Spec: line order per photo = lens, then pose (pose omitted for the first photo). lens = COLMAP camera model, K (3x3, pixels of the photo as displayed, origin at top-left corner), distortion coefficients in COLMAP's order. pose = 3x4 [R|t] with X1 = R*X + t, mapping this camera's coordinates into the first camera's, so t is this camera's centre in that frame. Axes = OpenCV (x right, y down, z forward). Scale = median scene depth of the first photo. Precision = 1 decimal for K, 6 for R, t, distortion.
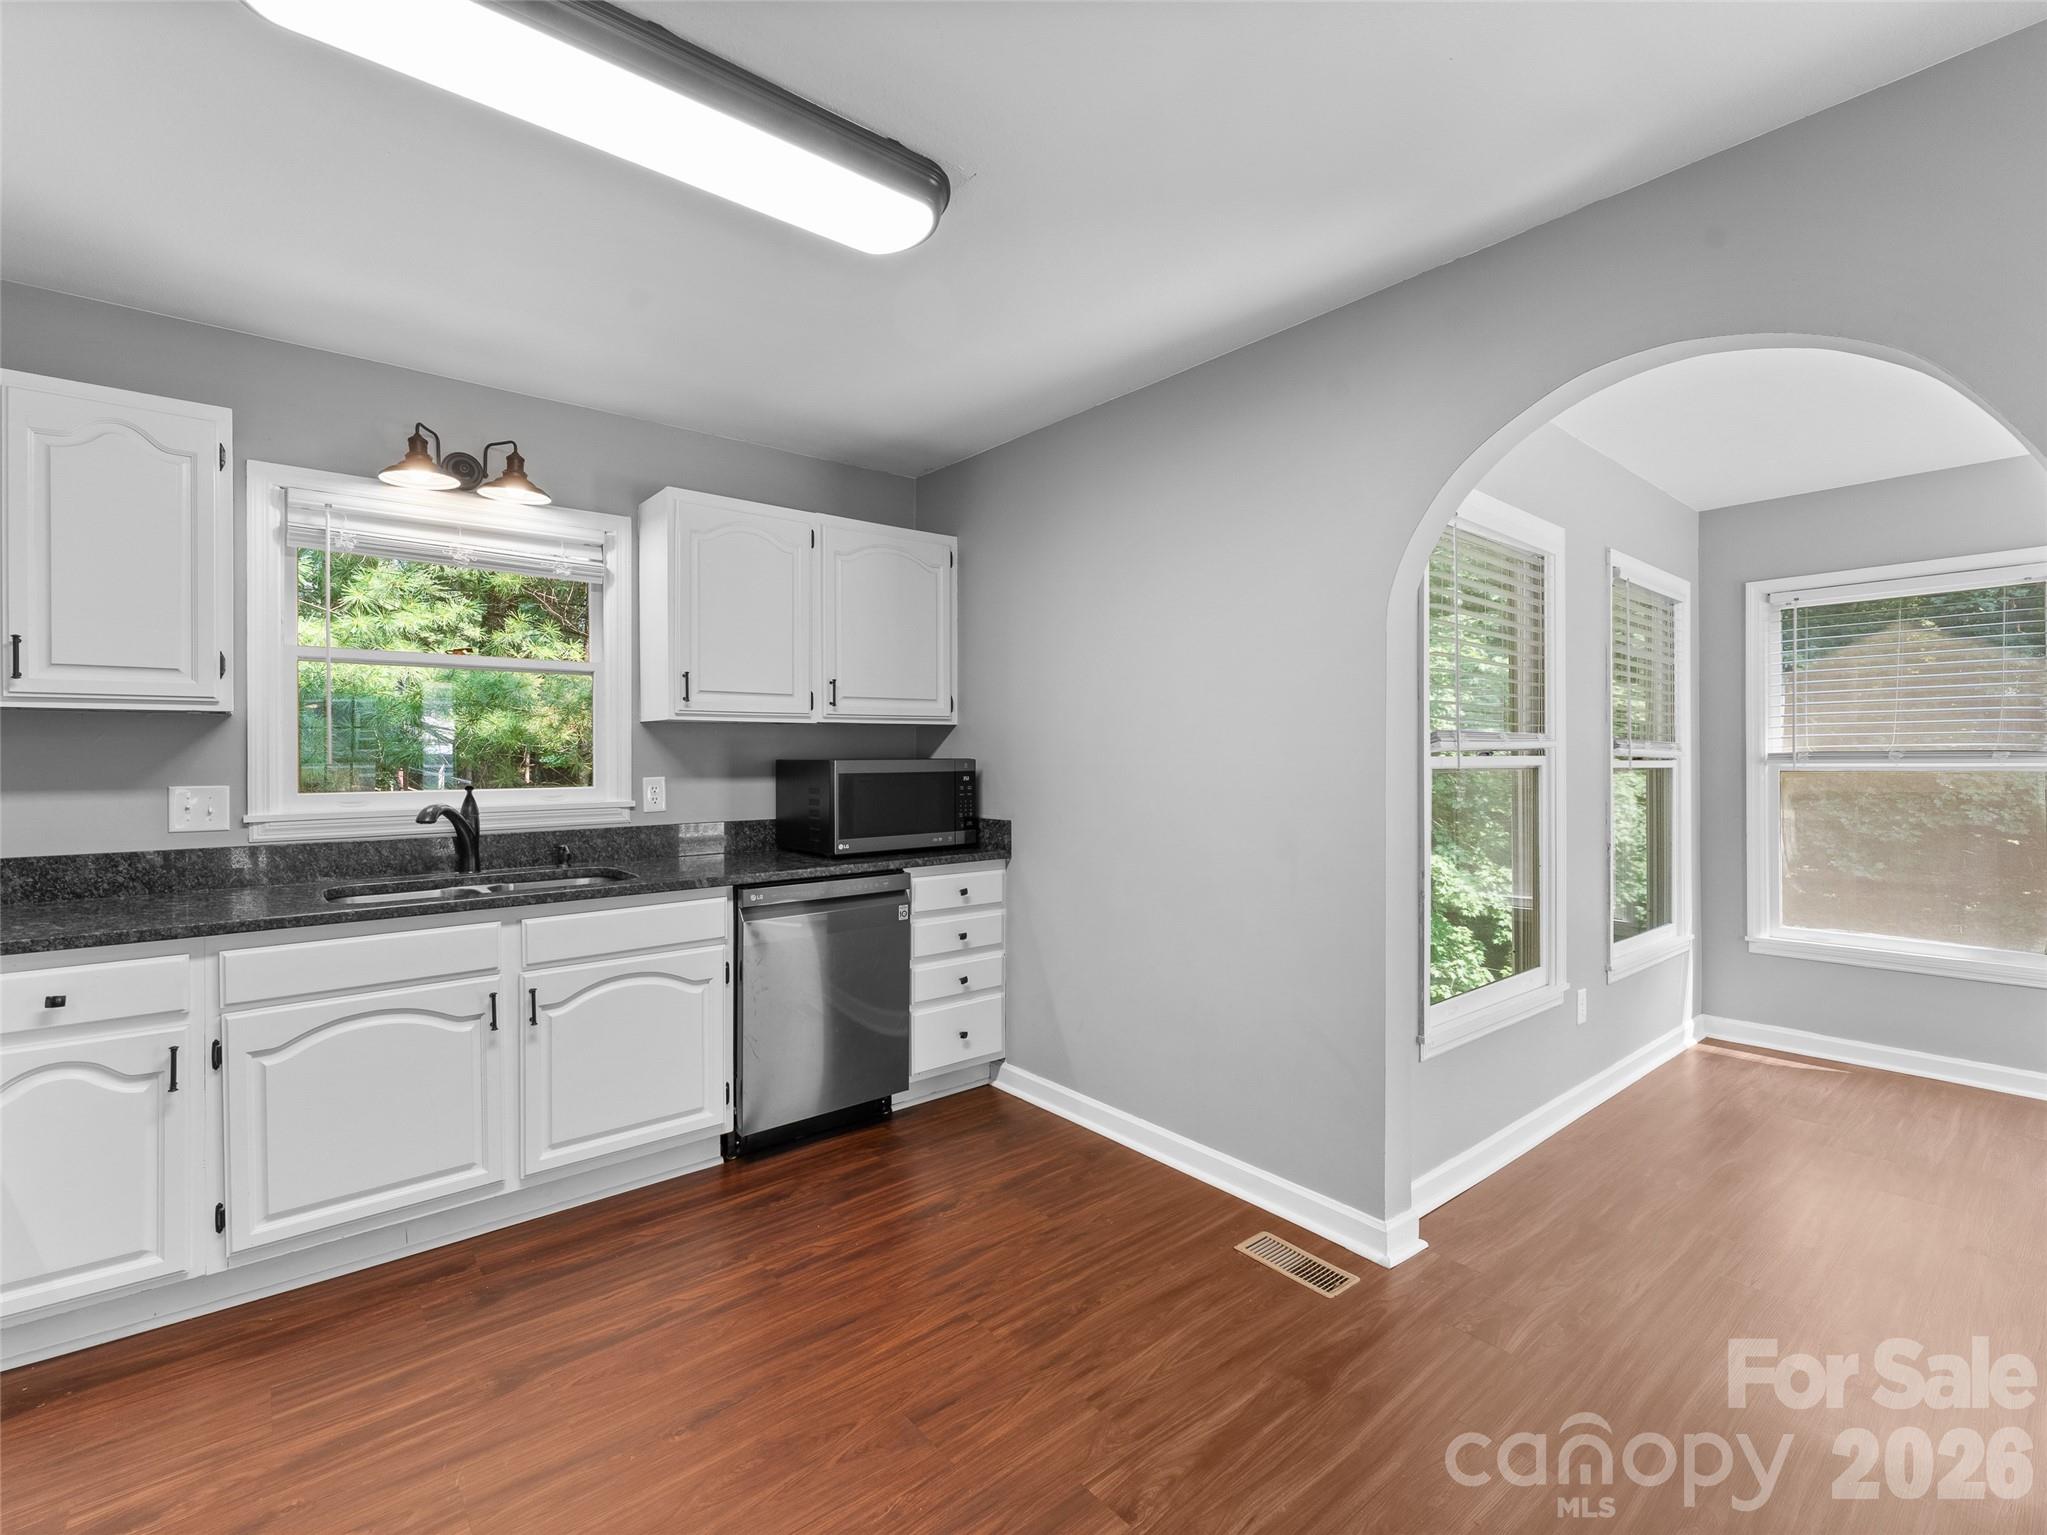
lens RADIAL K [[929.6, 0, 1006.6], [0, 929.6, 751.3], [0, 0, 1]] dist [-0.003963, 0.000228]
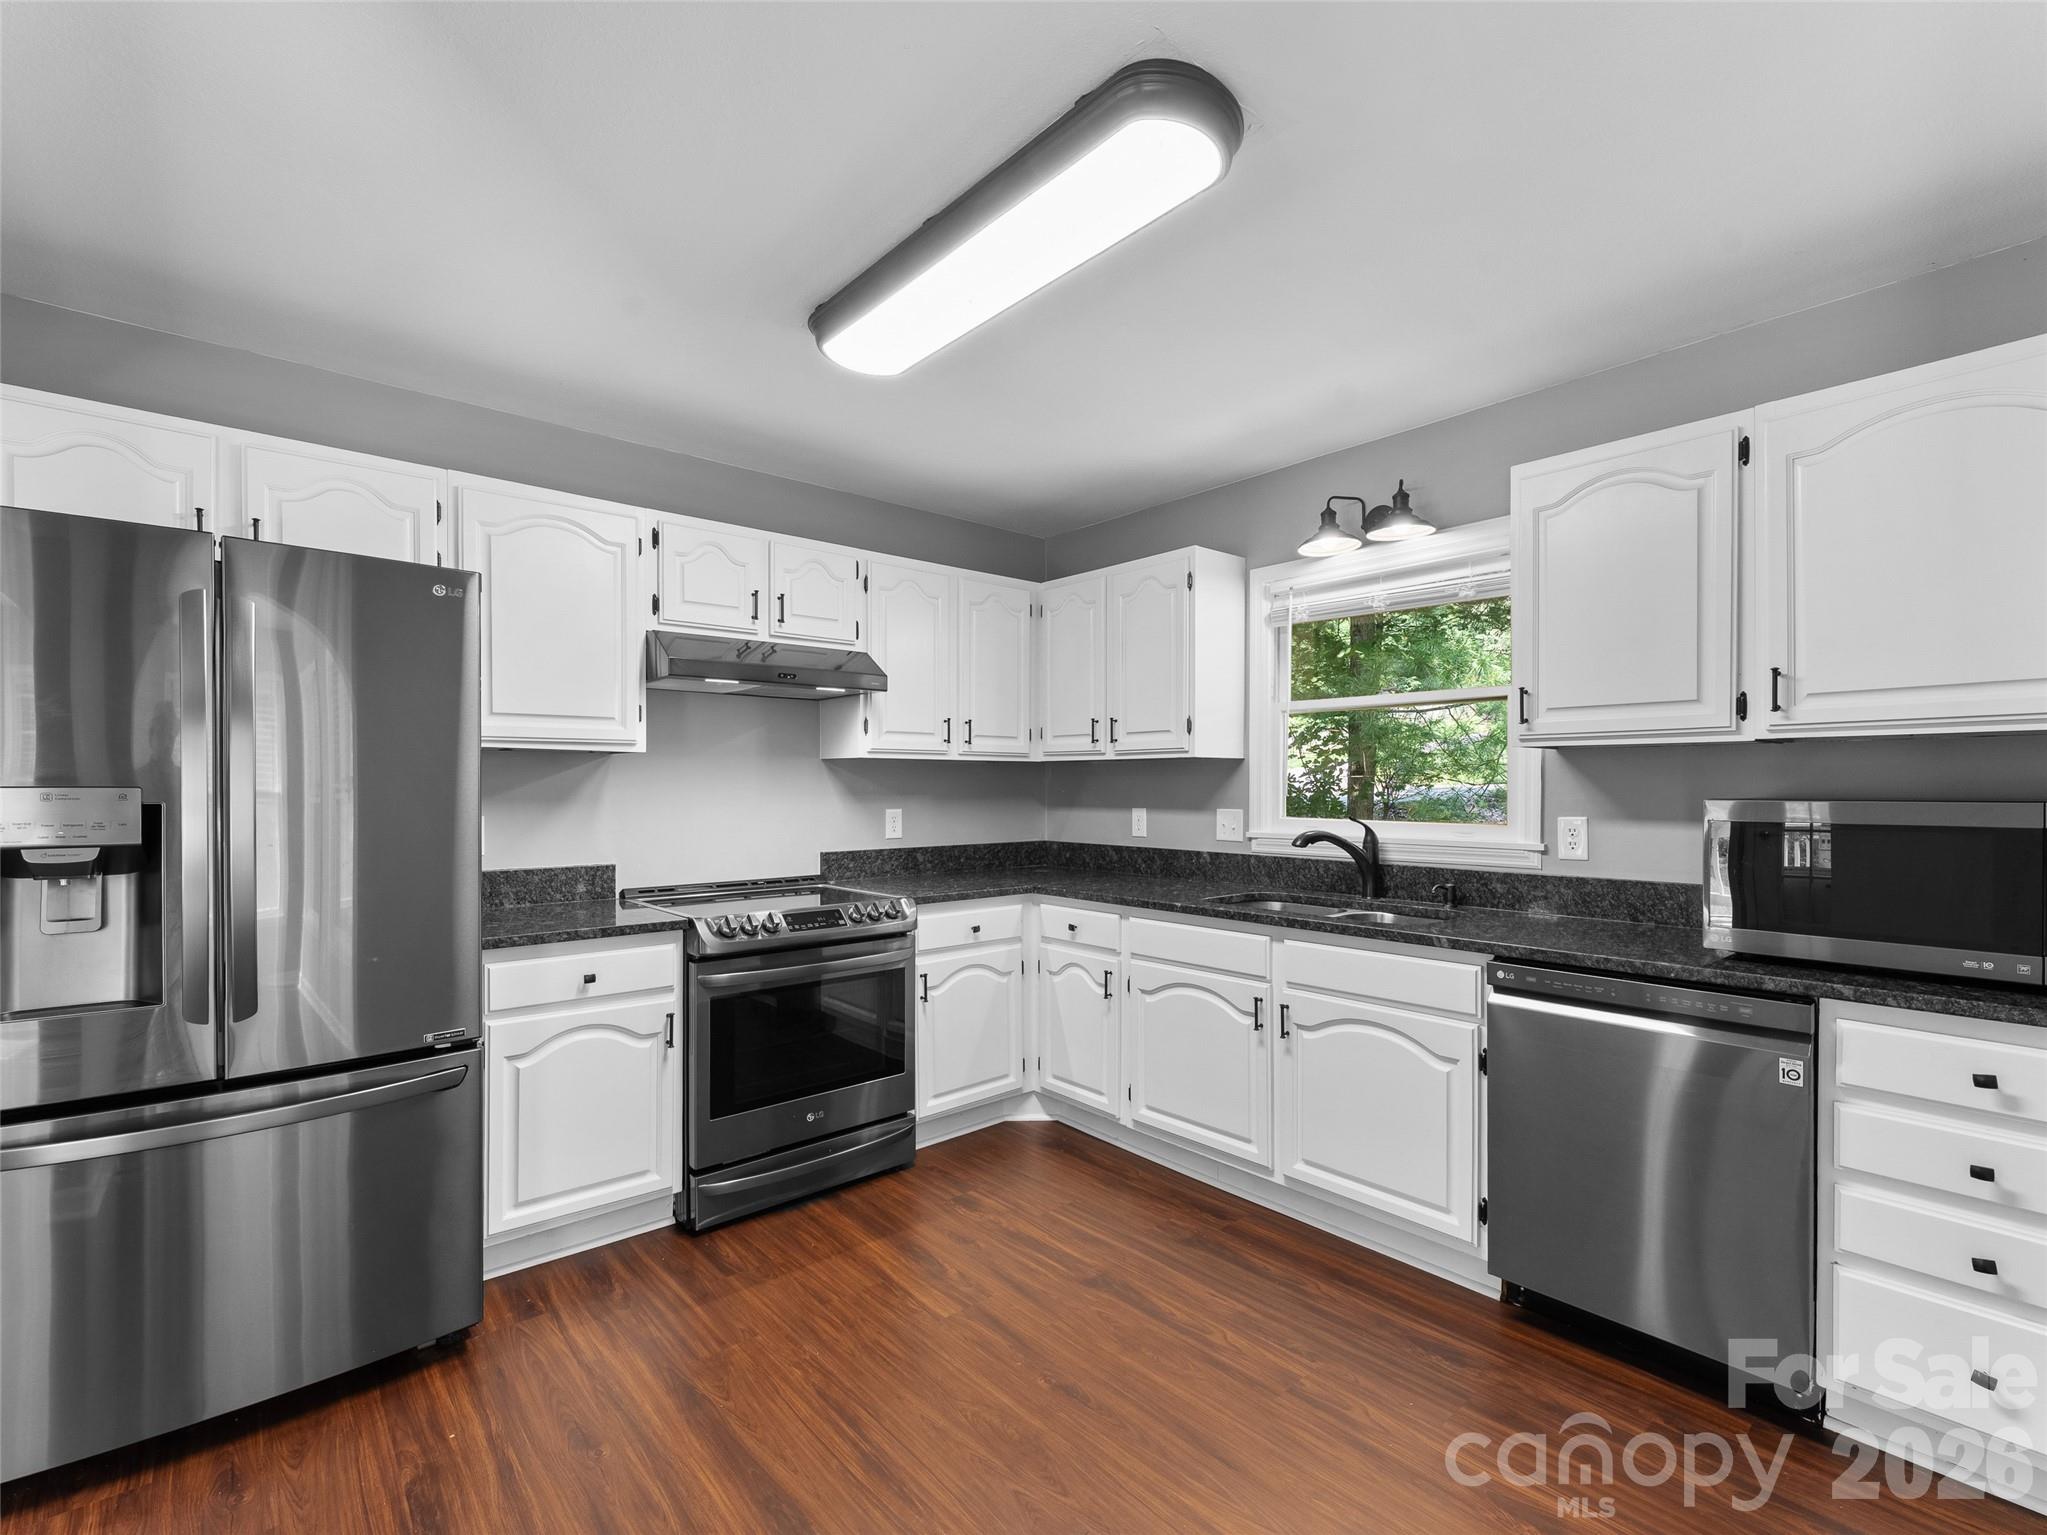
lens RADIAL K [[929.6, 0, 1039.0], [0, 929.6, 792.0], [0, 0, 1]] dist [-0.003963, 0.000228]
pose [[0.030252, 0.009293, -0.999499, 0.521376], [0.001291, 0.999956, 0.009337, -0.002615], [0.999541, -0.001573, 0.030239, 0.633290]]
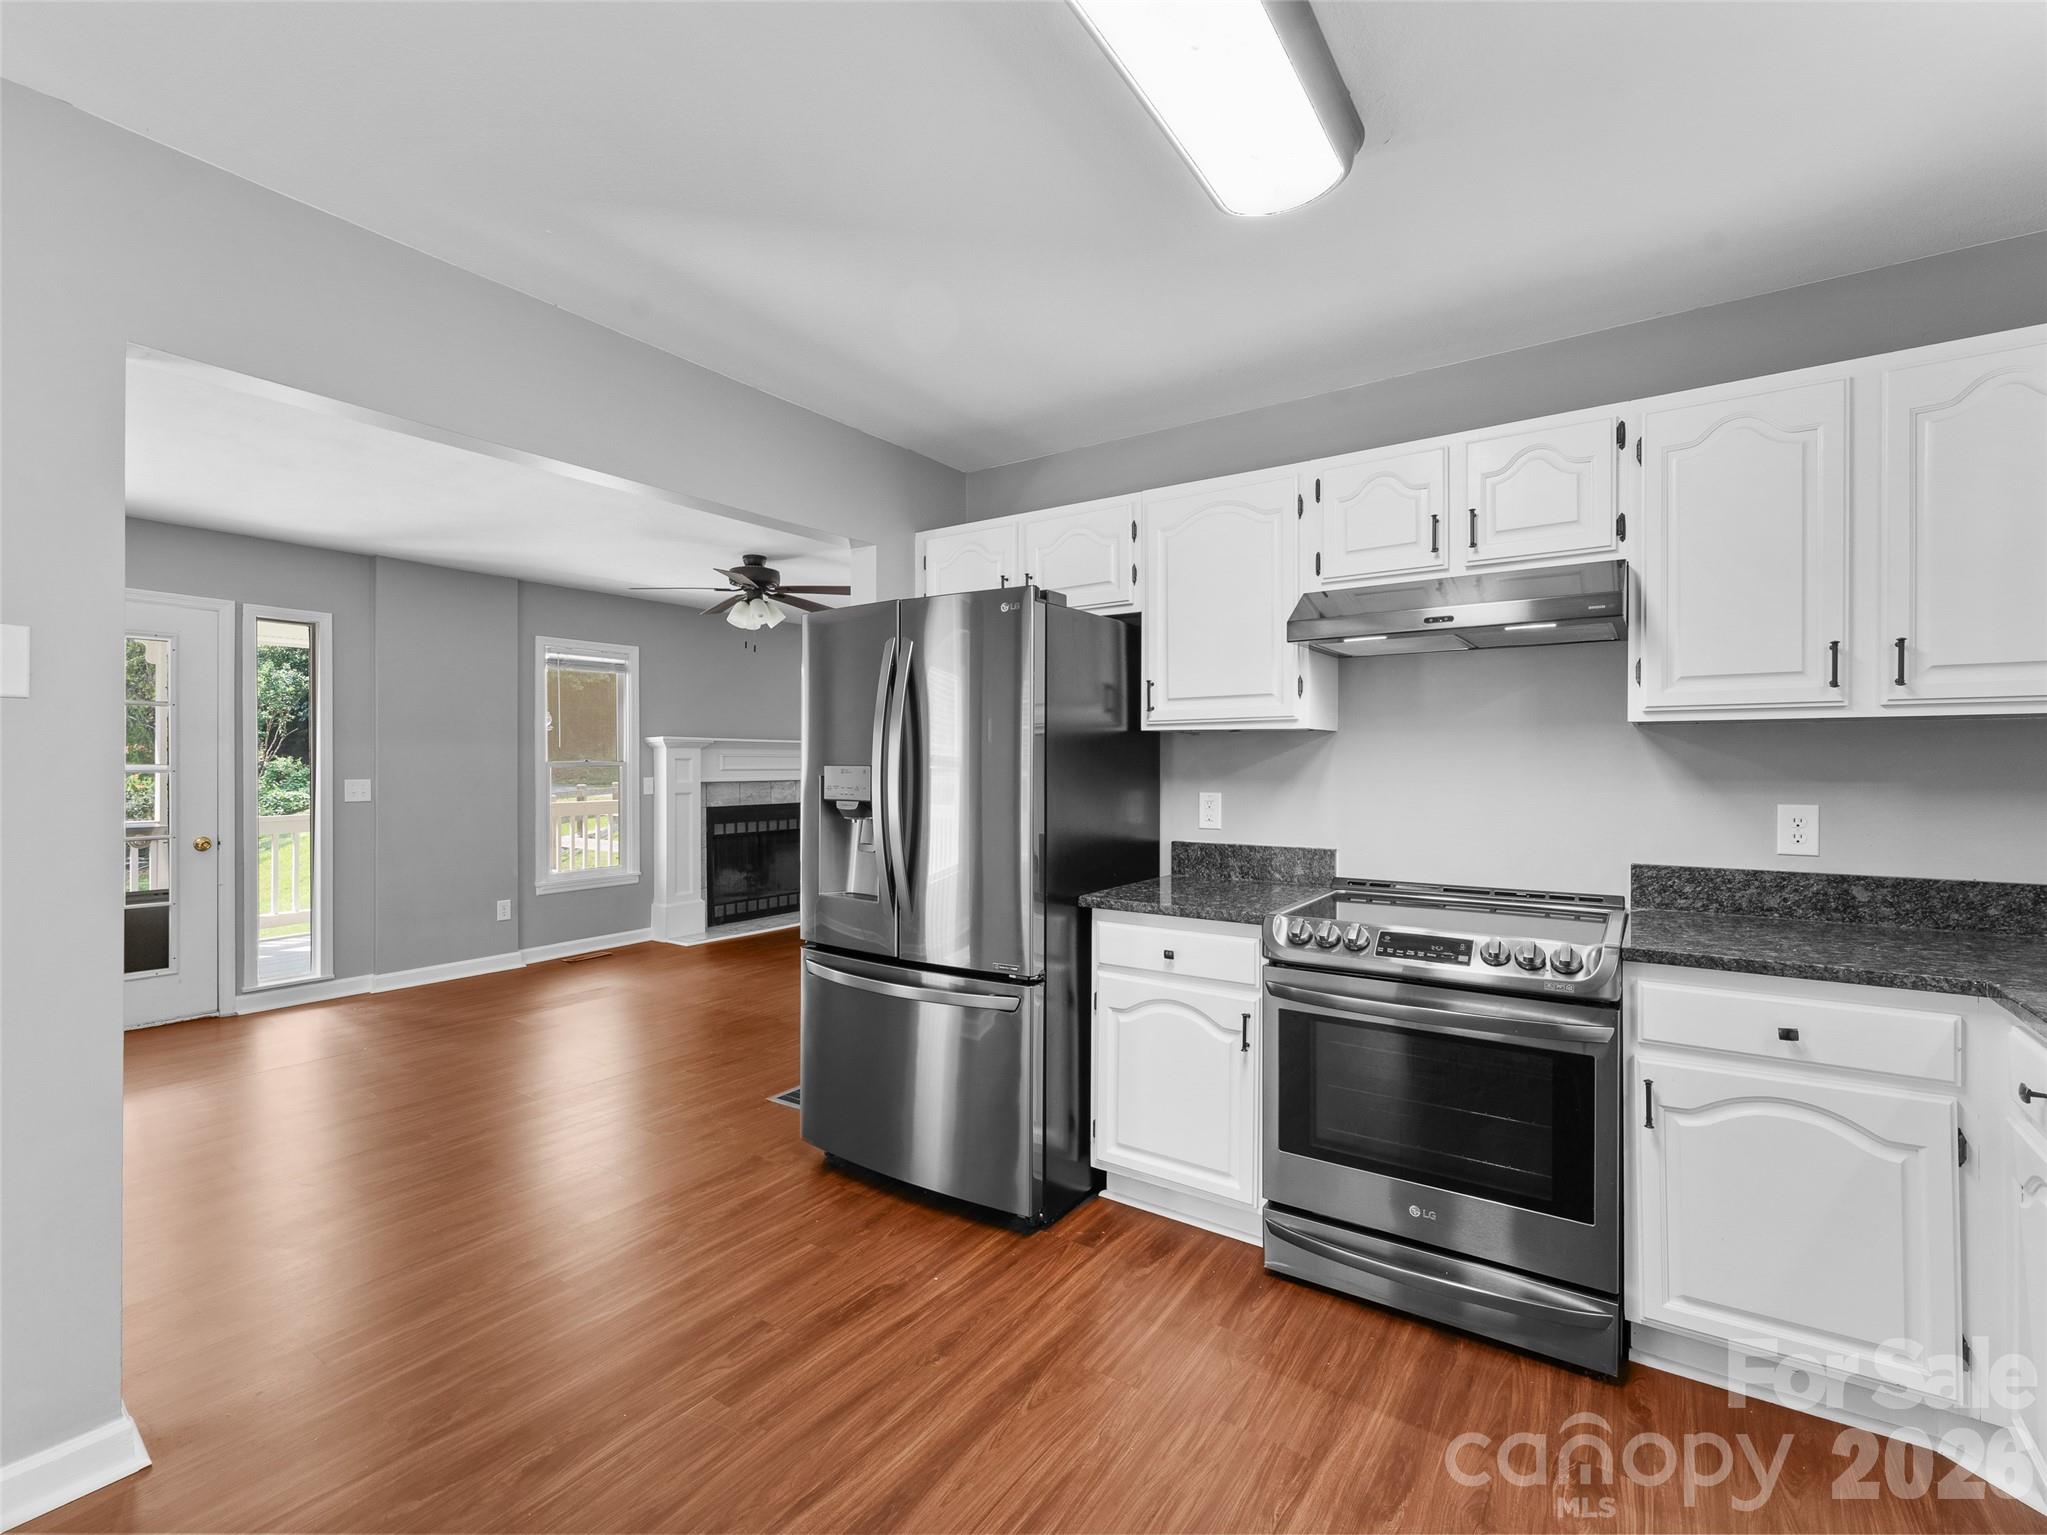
lens RADIAL K [[929.6, 0, 1030.9], [0, 929.6, 768.1], [0, 0, 1]] dist [-0.003963, 0.000228]
pose [[-0.963512, 0.003057, -0.267649, -0.054780], [0.002450, 0.999994, 0.002602, -0.000422], [0.267656, 0.001851, -0.963513, 1.102938]]
